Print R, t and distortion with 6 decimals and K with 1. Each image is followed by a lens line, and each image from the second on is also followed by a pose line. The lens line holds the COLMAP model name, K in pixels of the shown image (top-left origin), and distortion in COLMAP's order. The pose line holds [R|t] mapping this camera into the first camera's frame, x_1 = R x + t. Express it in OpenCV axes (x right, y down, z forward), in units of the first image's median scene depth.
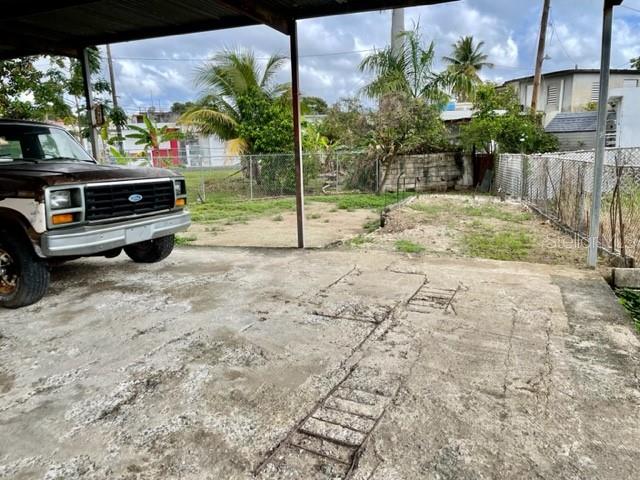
lens RADIAL K [[475.3, 0, 315.8], [0, 475.3, 229.5], [0, 0, 1]] dist [0.088514, -0.110871]
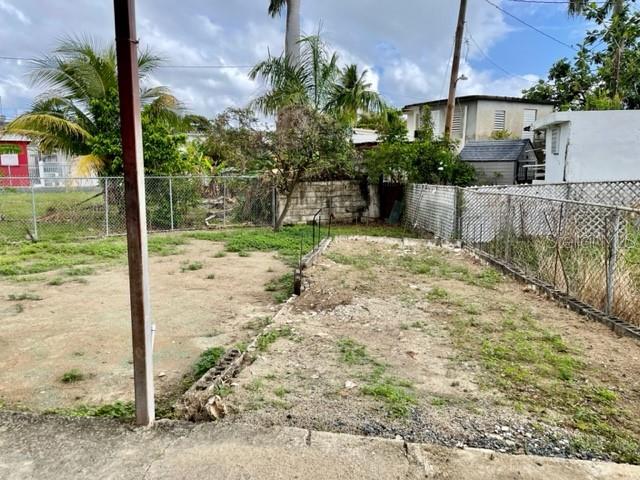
lens RADIAL K [[475.3, 0, 315.8], [0, 475.3, 229.5], [0, 0, 1]] dist [0.088514, -0.110871]
pose [[0.971765, -0.001902, 0.235943, 0.004614], [0.012502, 0.998978, -0.043440, -0.034023], [-0.235619, 0.045163, 0.970796, 0.178589]]
